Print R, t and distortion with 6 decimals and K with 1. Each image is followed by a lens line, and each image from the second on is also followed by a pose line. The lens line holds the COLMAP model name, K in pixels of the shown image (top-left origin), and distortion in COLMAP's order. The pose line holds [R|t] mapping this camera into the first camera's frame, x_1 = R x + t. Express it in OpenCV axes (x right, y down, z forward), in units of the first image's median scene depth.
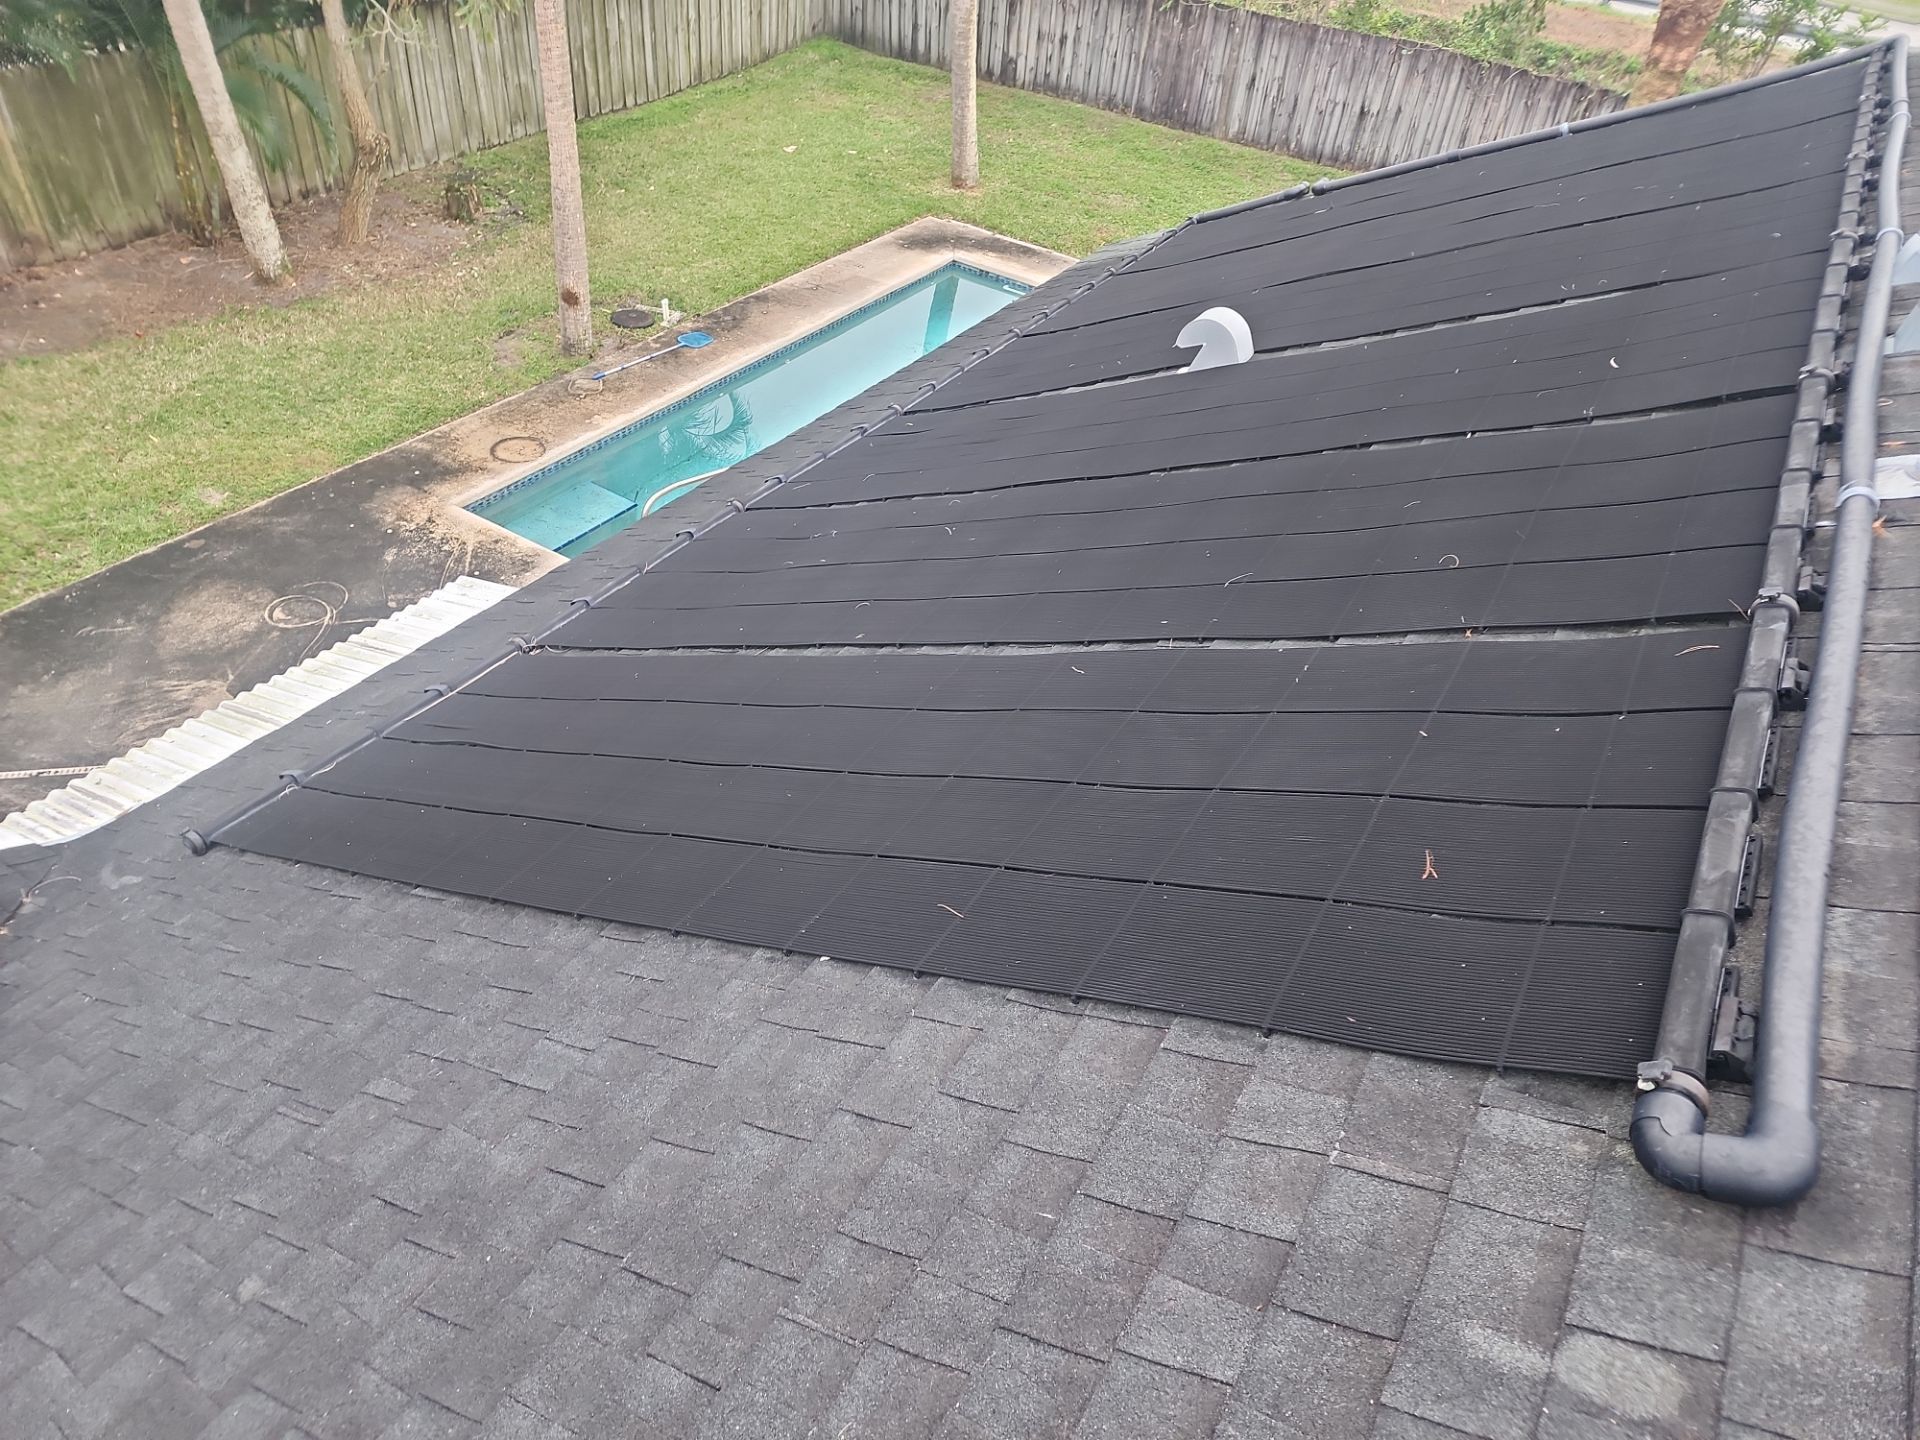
lens RADIAL K [[1293.3, 0, 961.6], [0, 1293.3, 701.6], [0, 0, 1]] dist [0.051113, -0.026250]
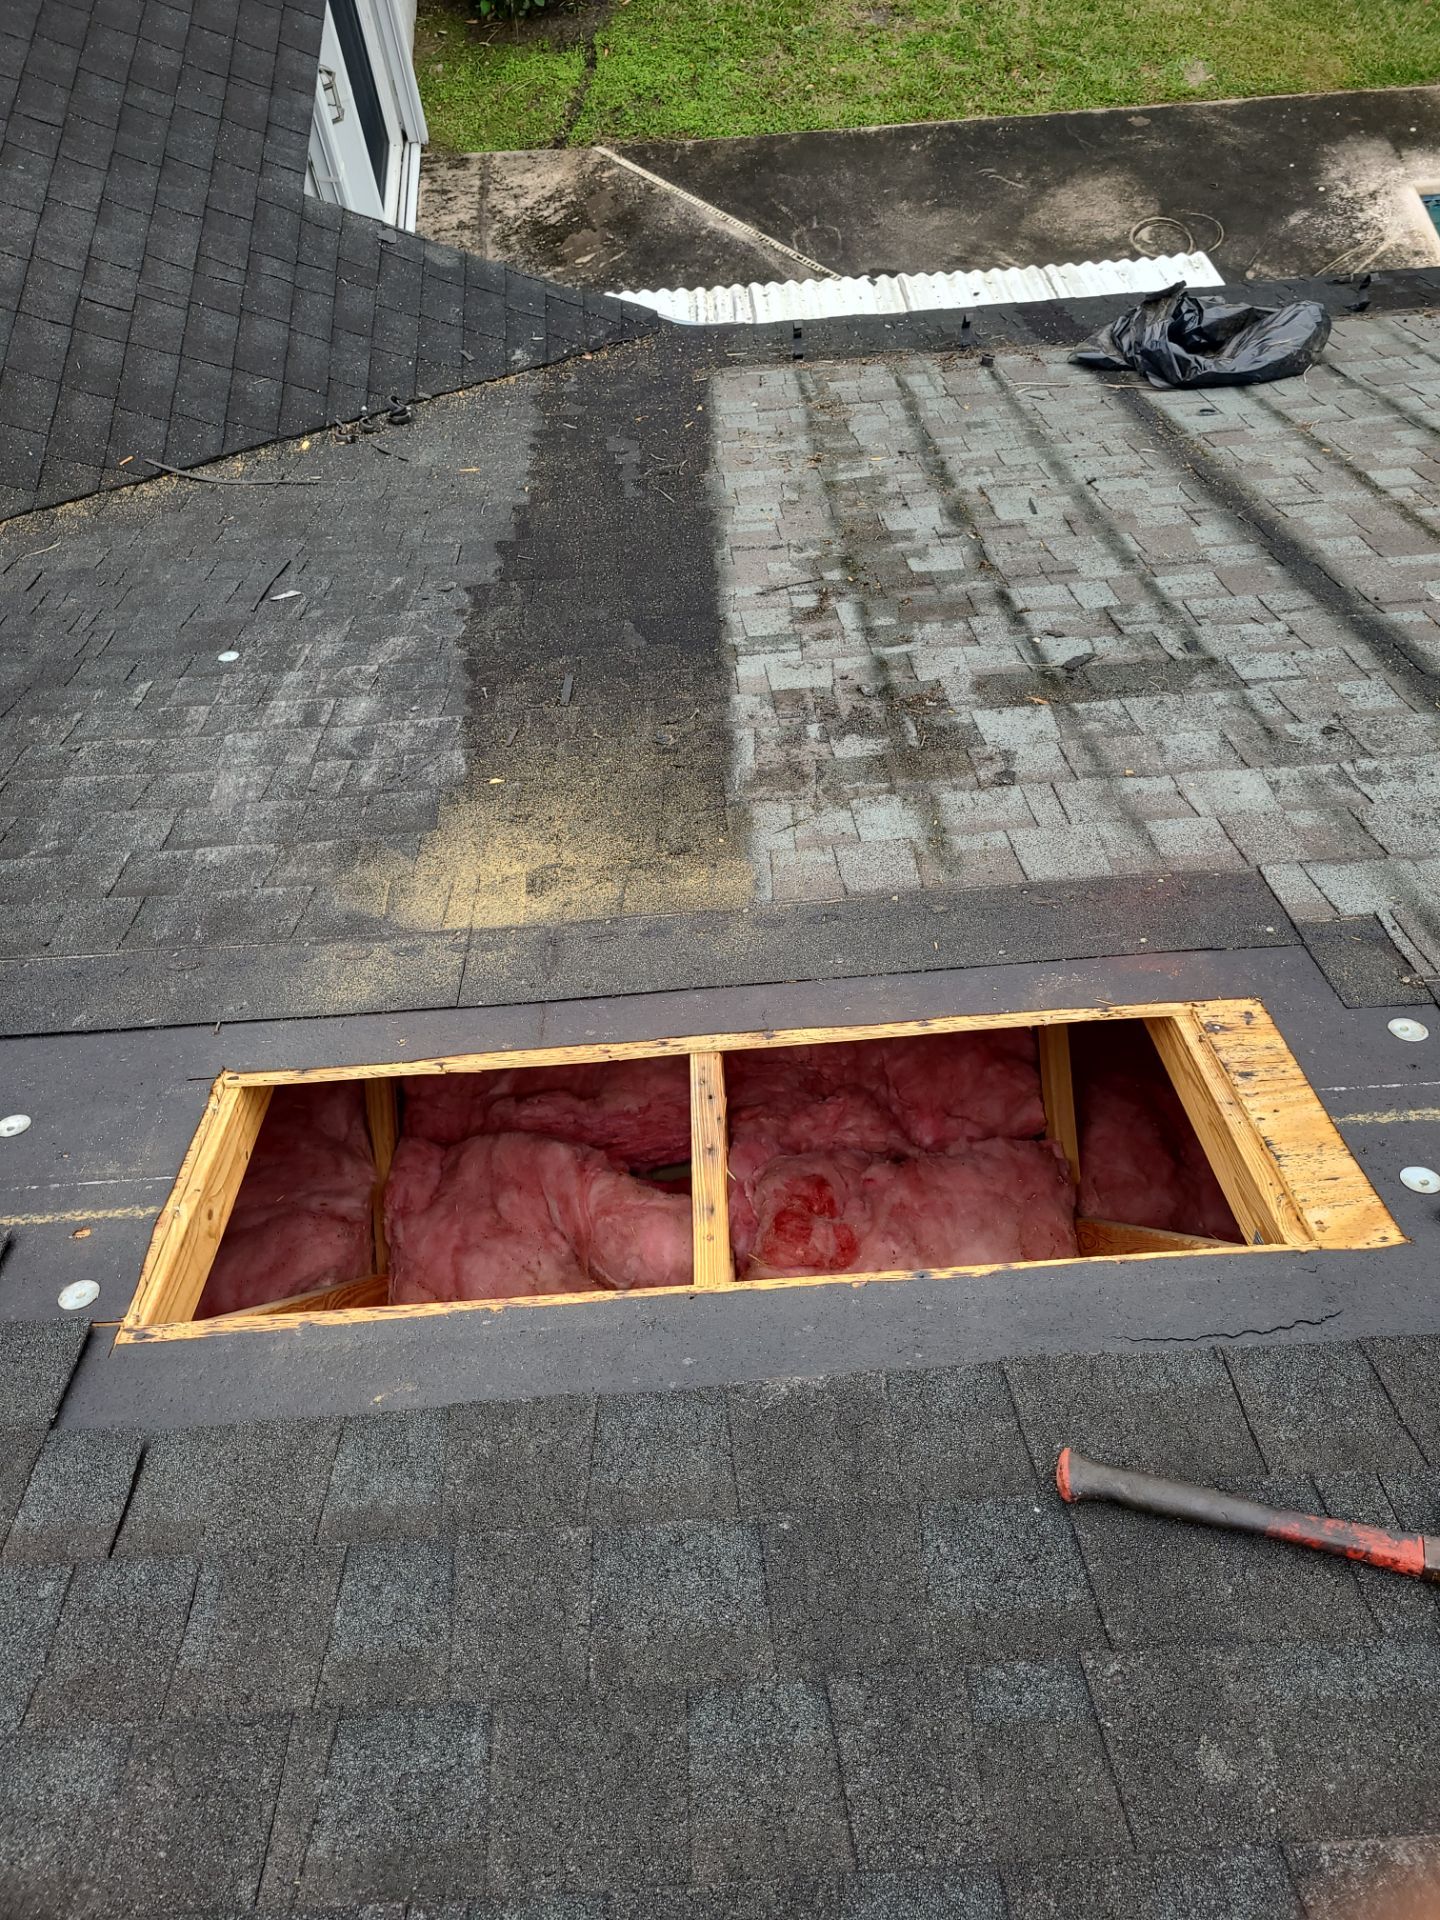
lens RADIAL K [[1492.8, 0, 717.8], [0, 1492.8, 996.7], [0, 0, 1]] dist [0.051696, -0.049965]
pose [[0.561443, 0.657101, -0.502992, 0.121449], [-0.441725, 0.751970, 0.489306, -0.034569], [0.699758, -0.052534, 0.712446, 0.020615]]
